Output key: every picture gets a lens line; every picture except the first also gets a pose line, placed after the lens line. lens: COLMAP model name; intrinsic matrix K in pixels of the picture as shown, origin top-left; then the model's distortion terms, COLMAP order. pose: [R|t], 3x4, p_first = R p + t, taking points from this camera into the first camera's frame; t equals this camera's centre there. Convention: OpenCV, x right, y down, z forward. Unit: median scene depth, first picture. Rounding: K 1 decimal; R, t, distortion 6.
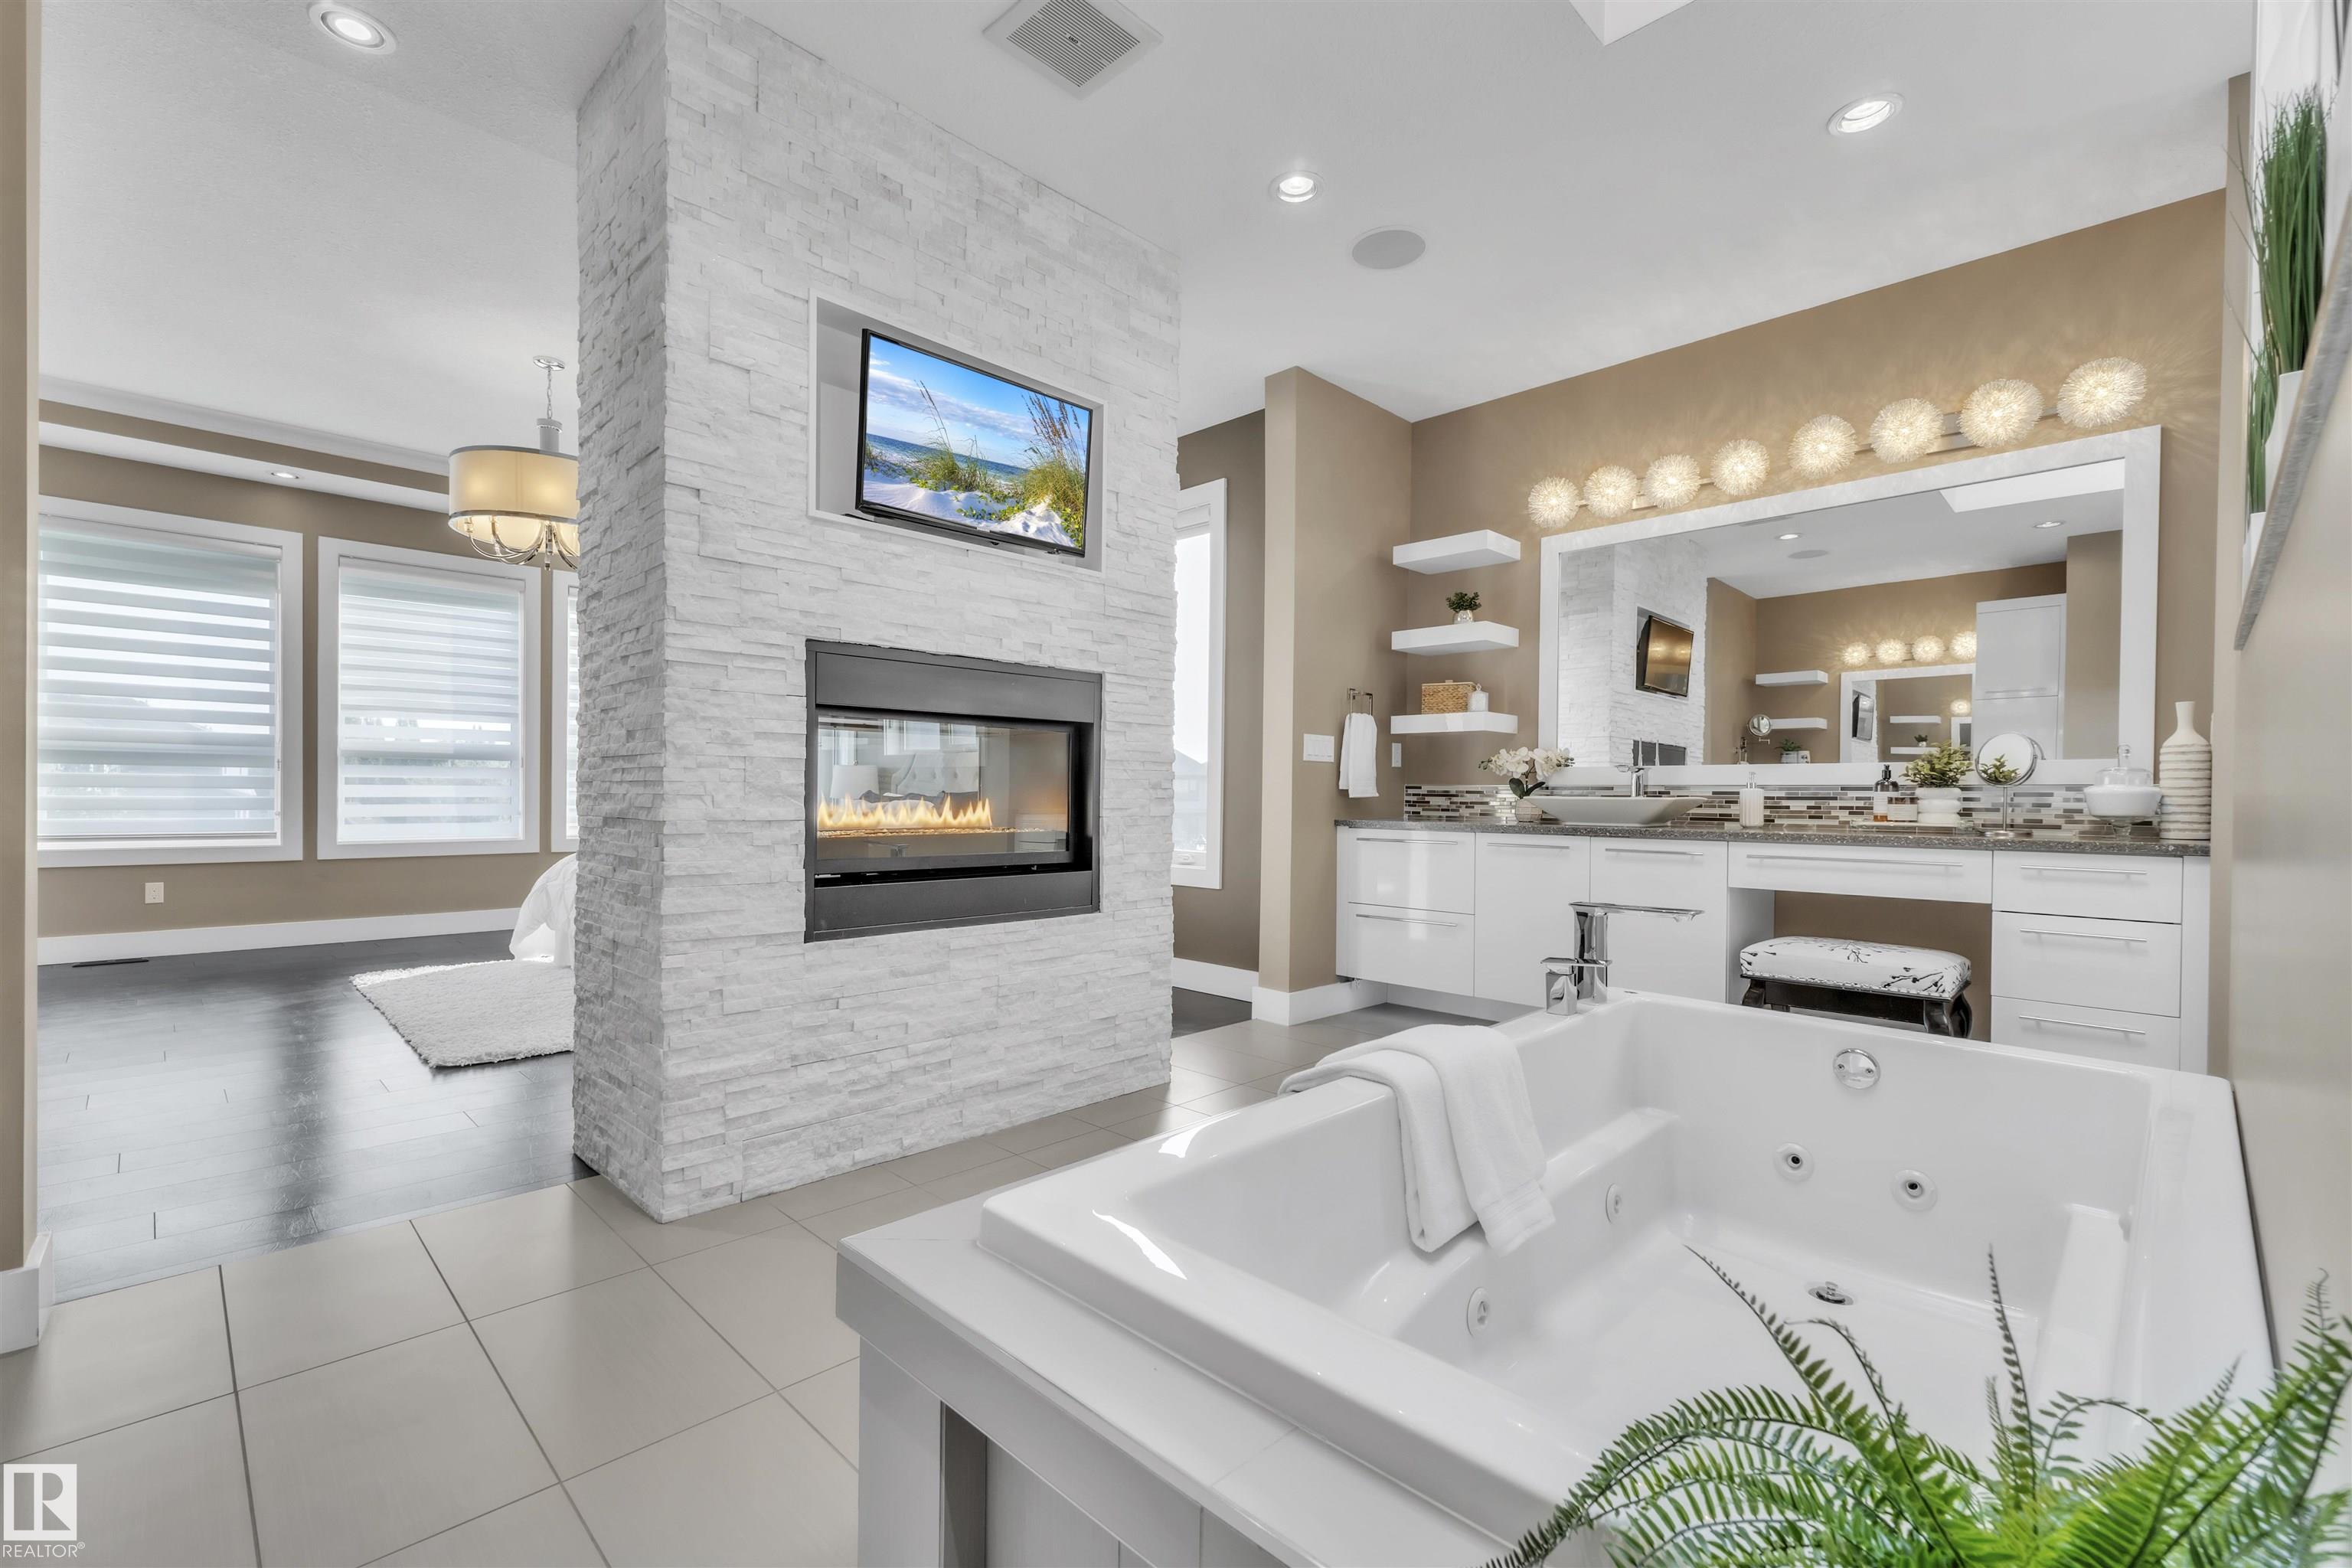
lens RADIAL K [[999.1, 0, 1188.8], [0, 999.1, 785.9], [0, 0, 1]] dist [0.000784, 0.000079]
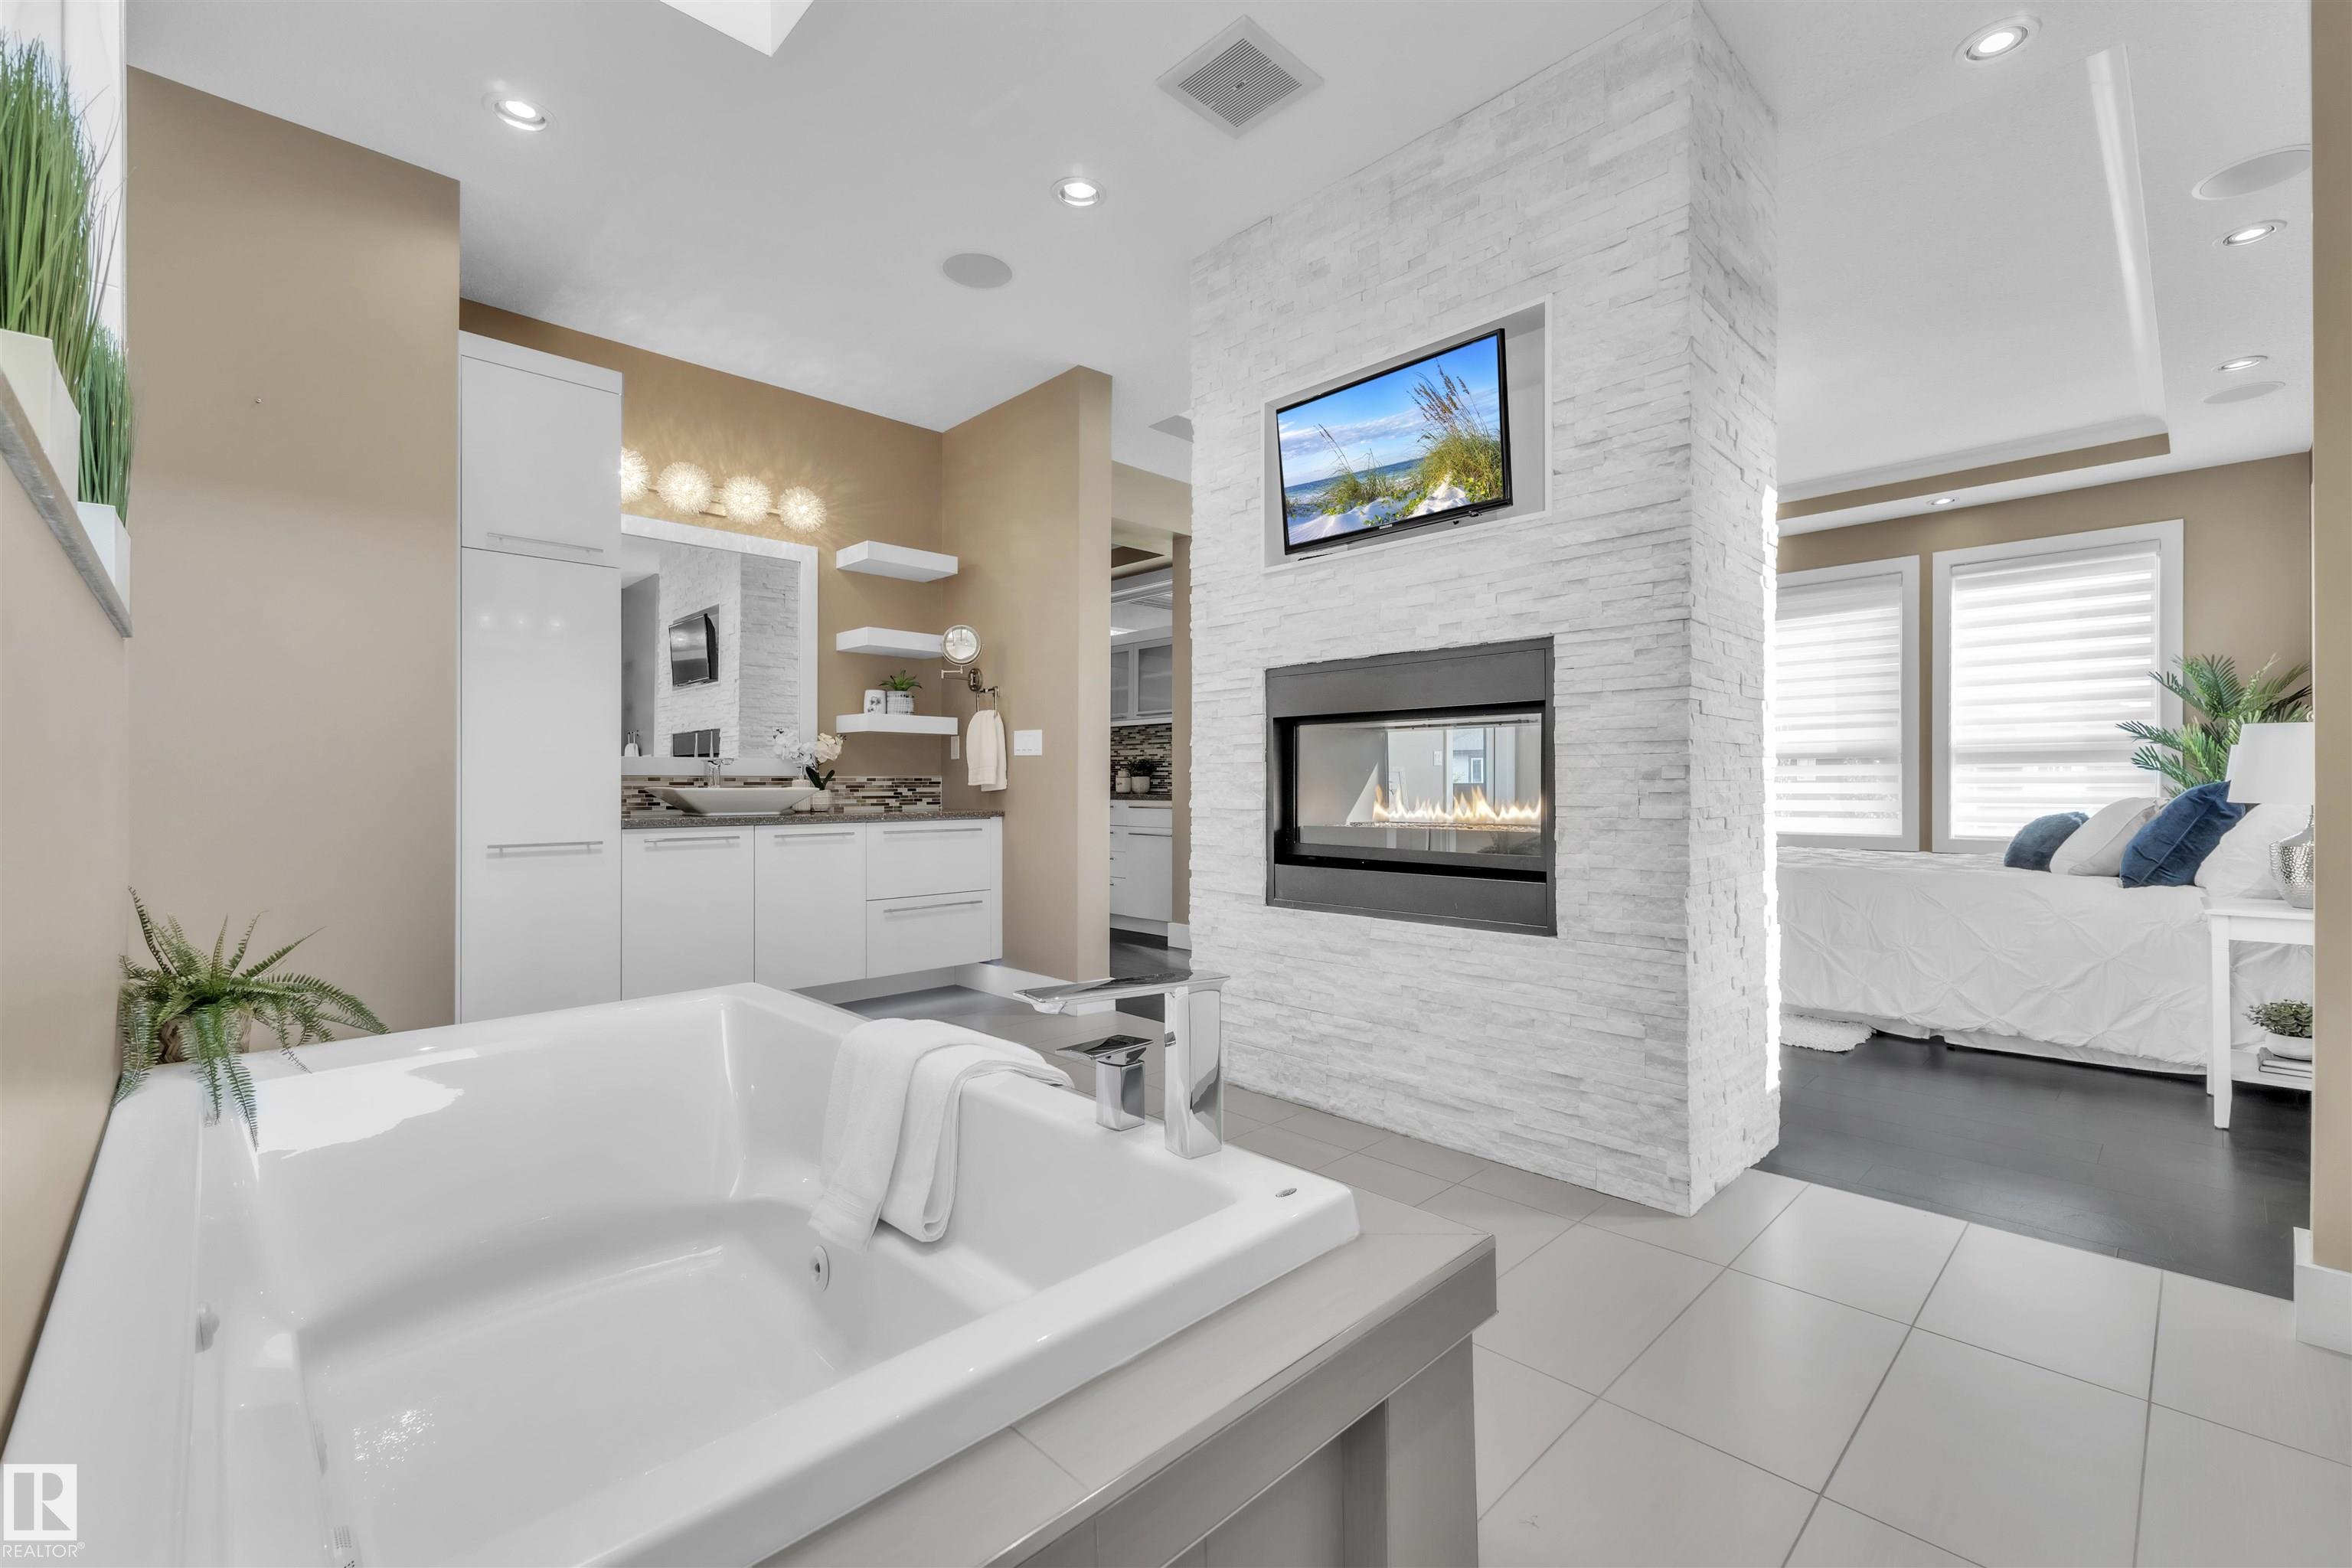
lens RADIAL K [[986.4, 0, 1199.4], [0, 986.4, 761.8], [0, 0, 1]] dist [-0.000236, -0.000013]
pose [[-0.004391, -0.032078, -0.999476, 0.711443], [0.011176, 0.999421, -0.032126, 0.009770], [0.999928, -0.011311, -0.004030, 0.739206]]
